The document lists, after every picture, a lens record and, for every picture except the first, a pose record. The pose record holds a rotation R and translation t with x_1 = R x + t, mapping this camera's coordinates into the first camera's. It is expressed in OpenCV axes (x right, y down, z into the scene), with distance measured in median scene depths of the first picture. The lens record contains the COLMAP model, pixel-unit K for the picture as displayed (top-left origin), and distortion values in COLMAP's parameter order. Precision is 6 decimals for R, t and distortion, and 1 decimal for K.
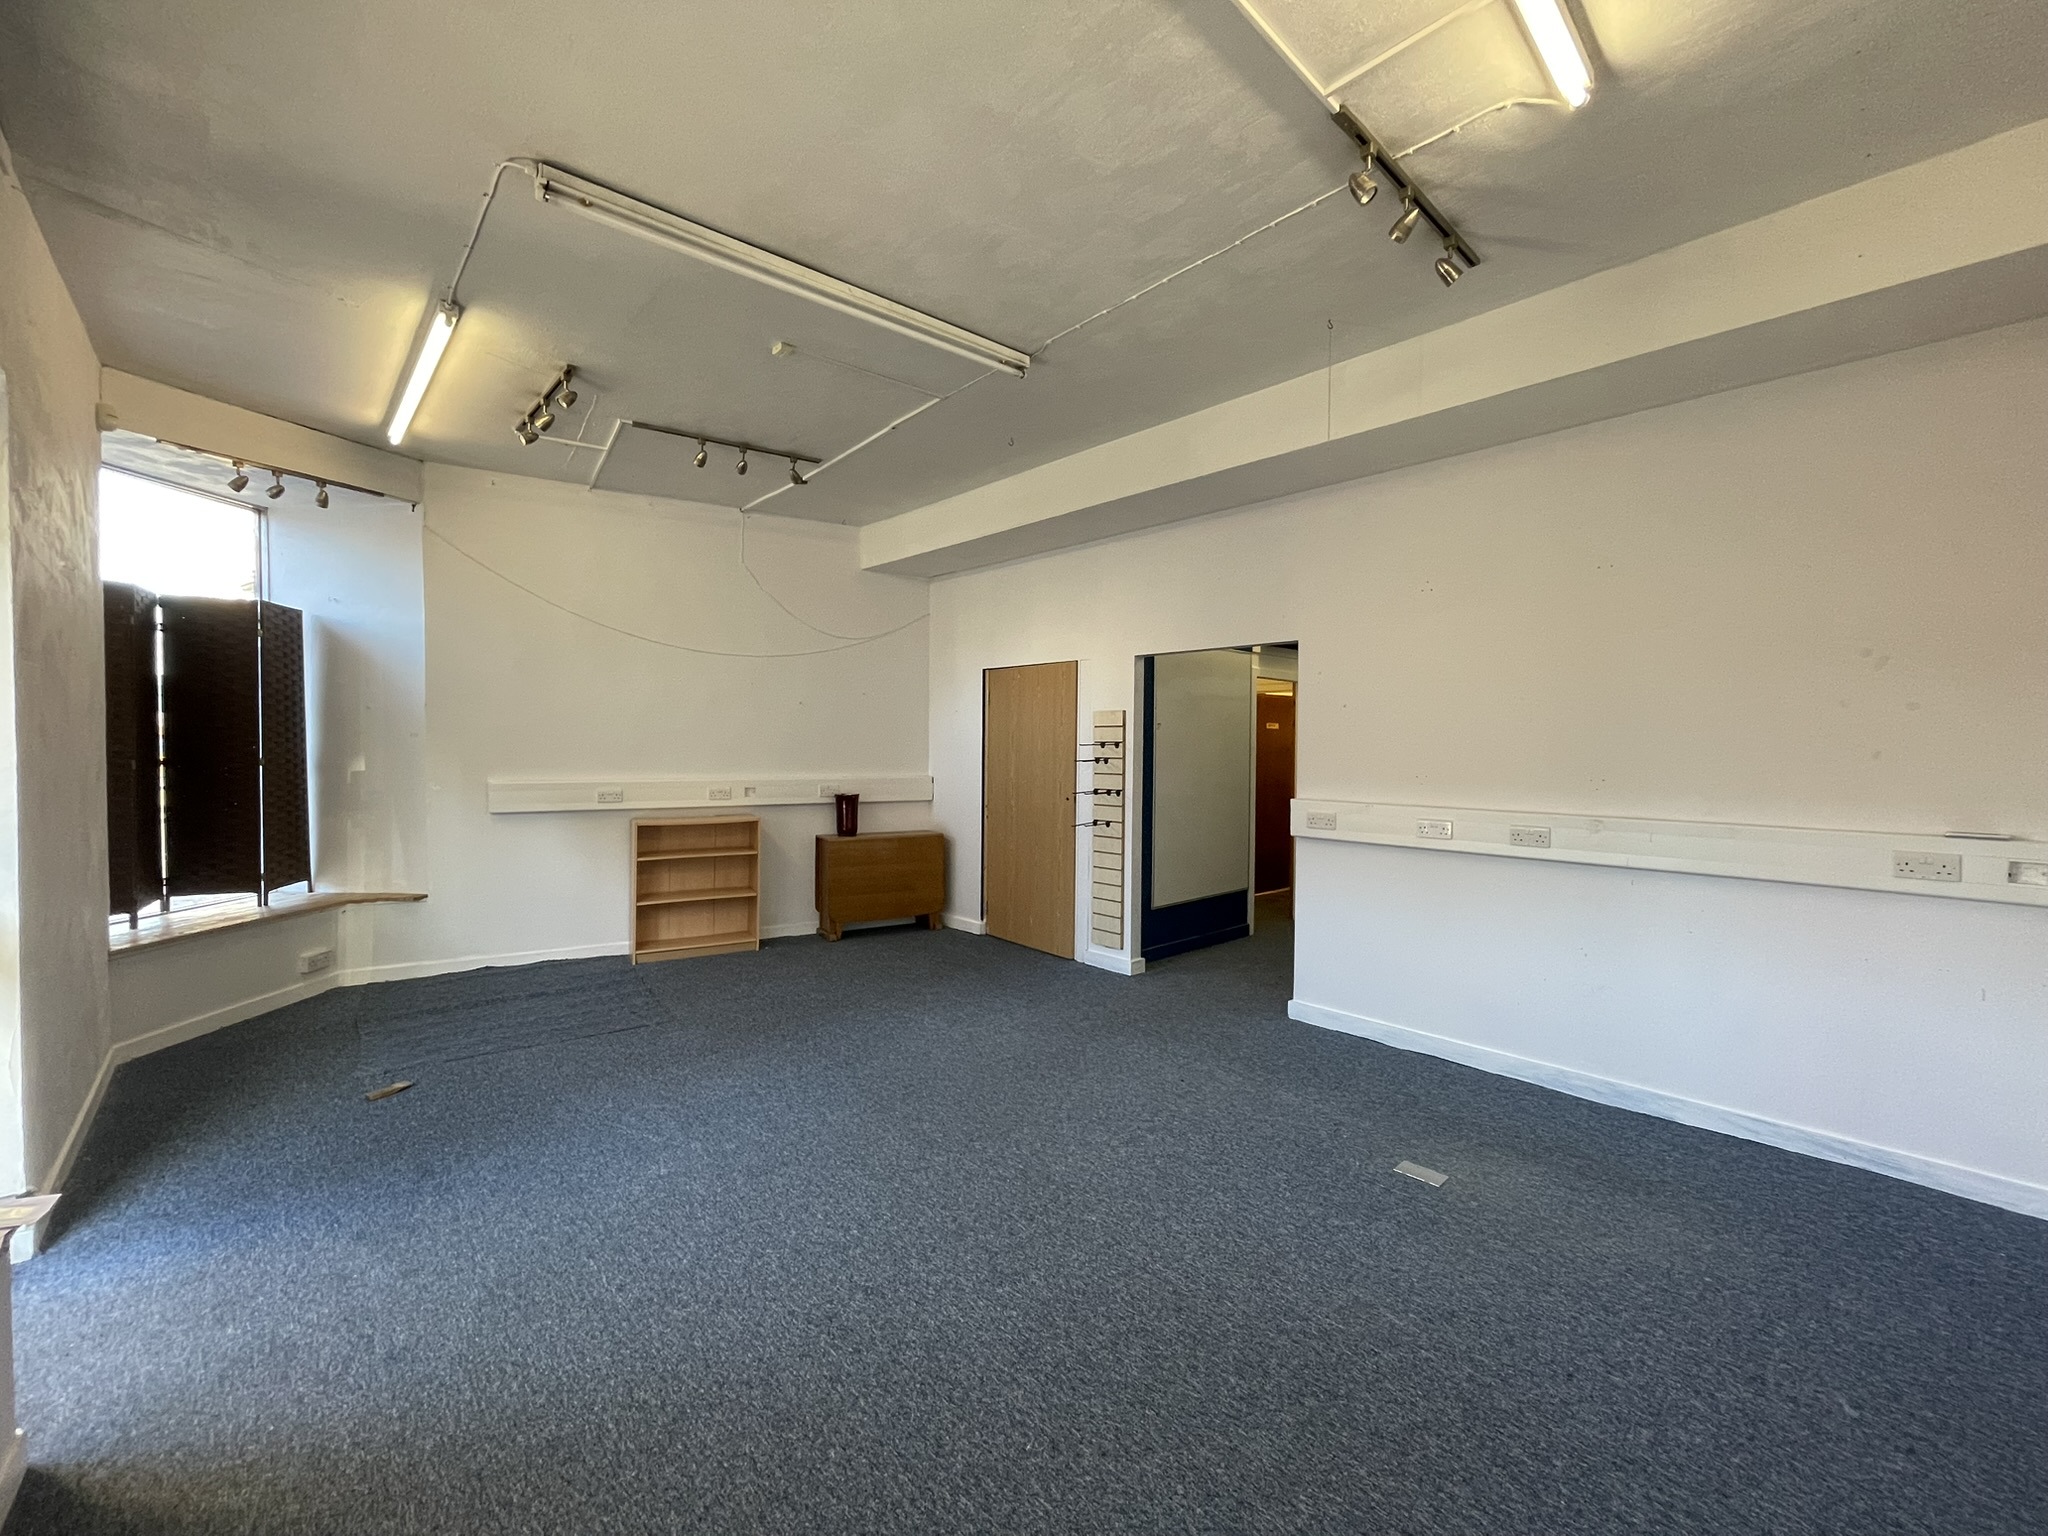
lens RADIAL K [[823.8, 0, 1024.0], [0, 823.8, 768.0], [0, 0, 1]] dist [-0.001942, -0.000109]
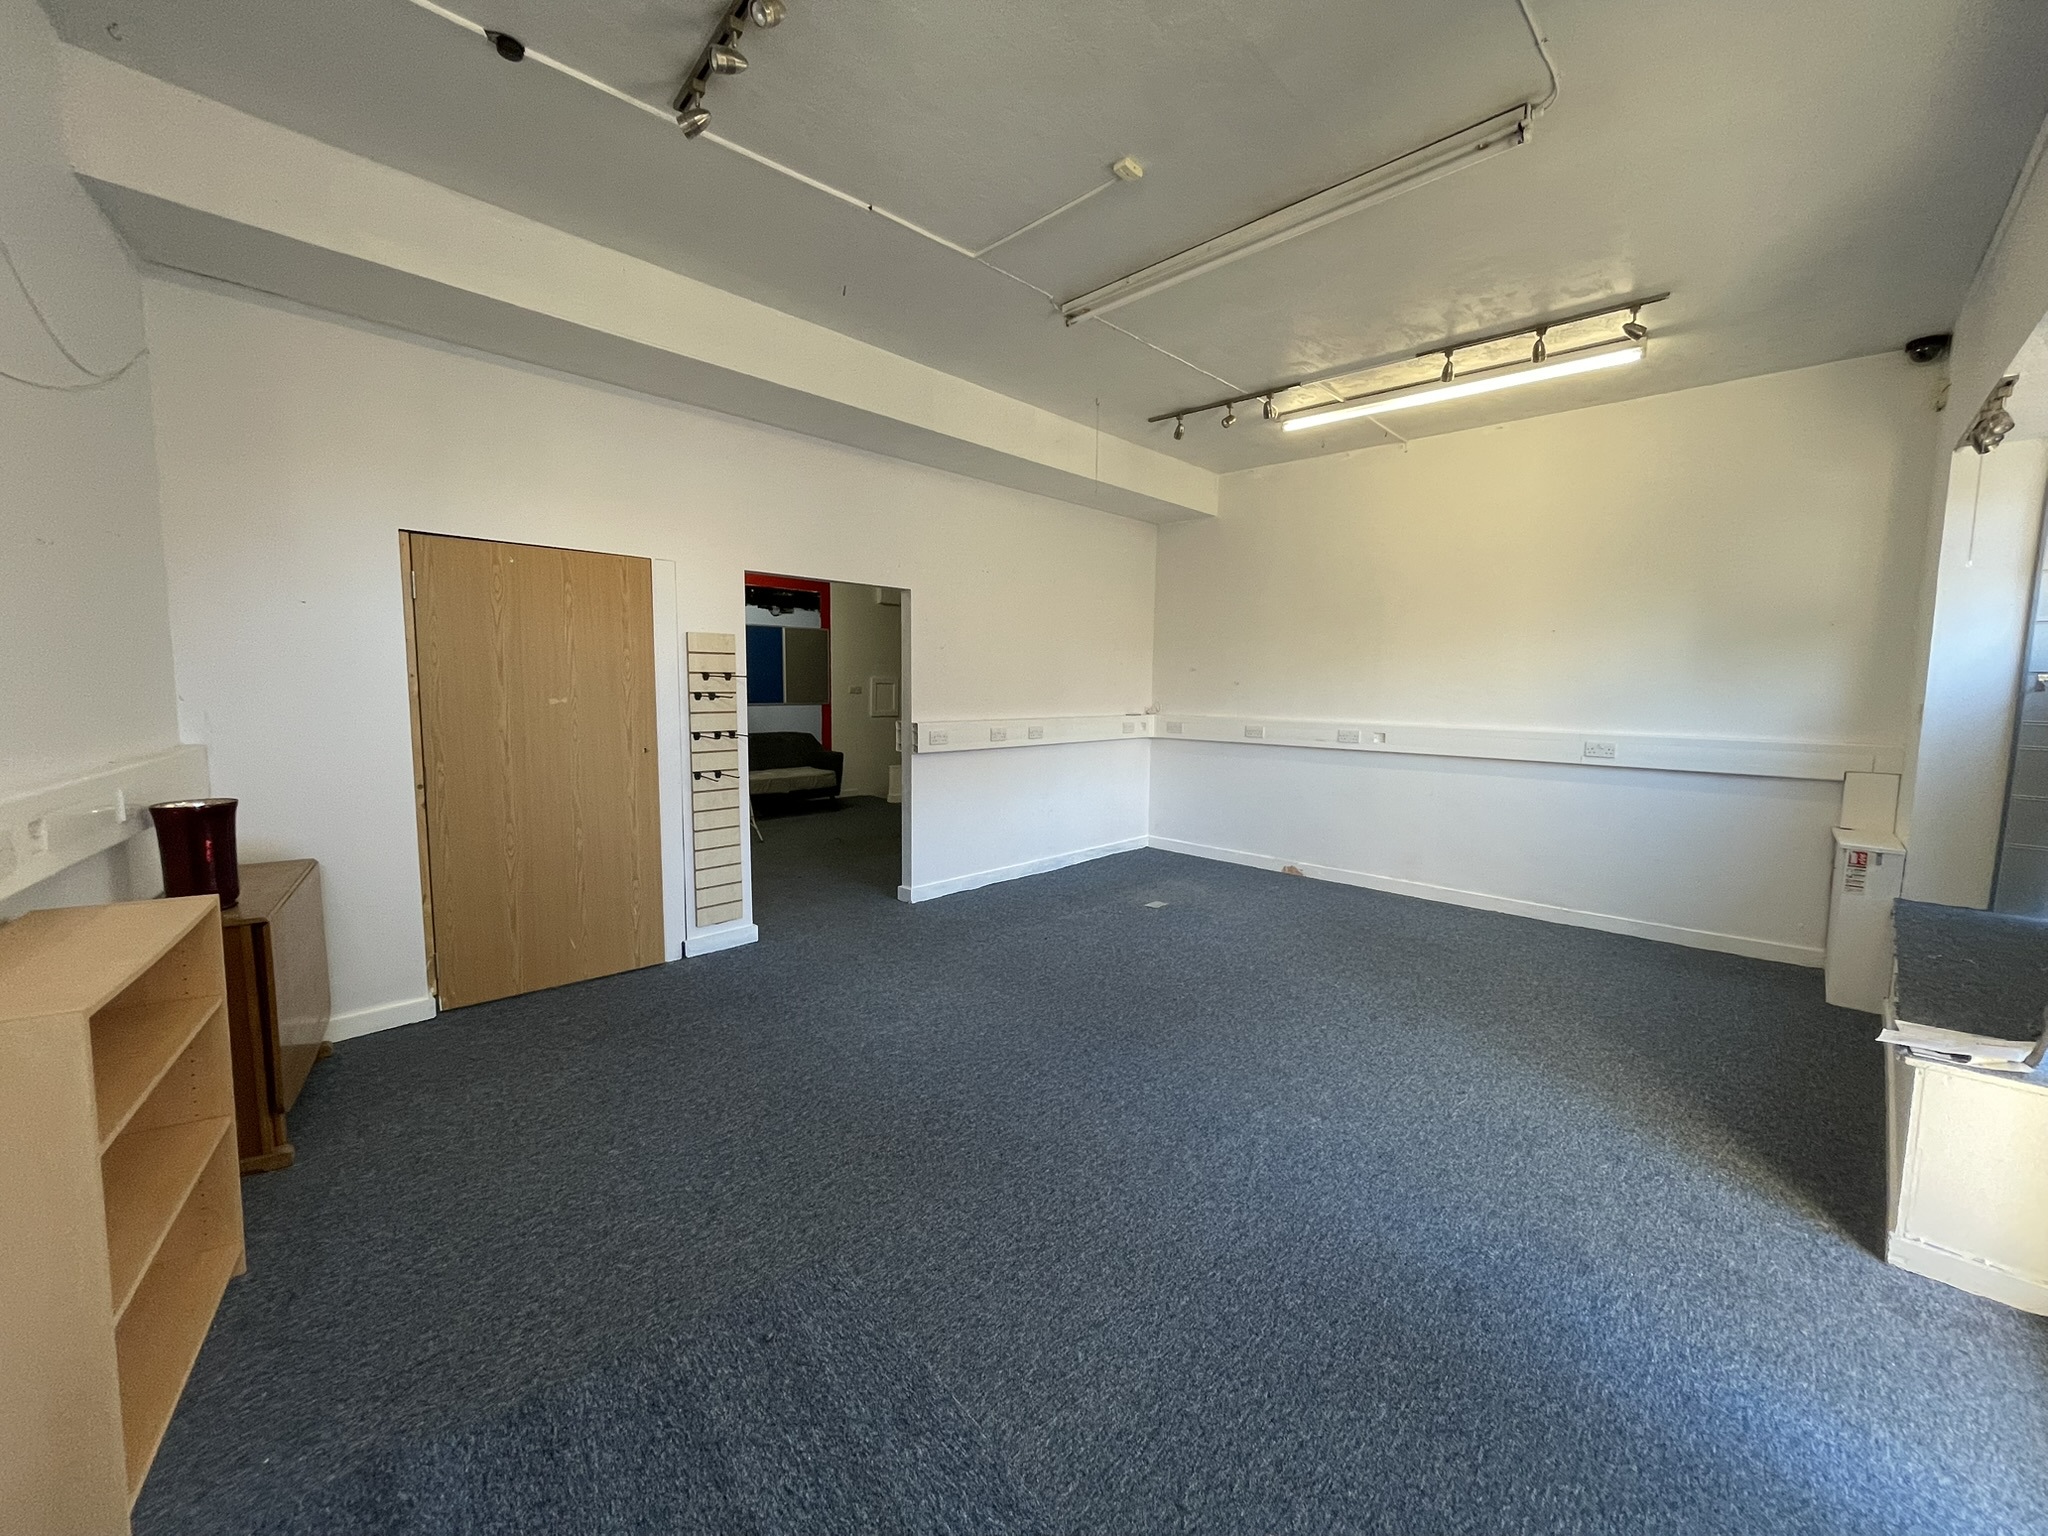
lens RADIAL K [[823.8, 0, 1024.0], [0, 823.8, 768.0], [0, 0, 1]] dist [-0.001942, -0.000109]
pose [[-0.067447, -0.110451, 0.991590, -0.797739], [0.016487, 0.993594, 0.111796, -0.026269], [-0.997587, 0.023889, -0.065194, 0.831345]]
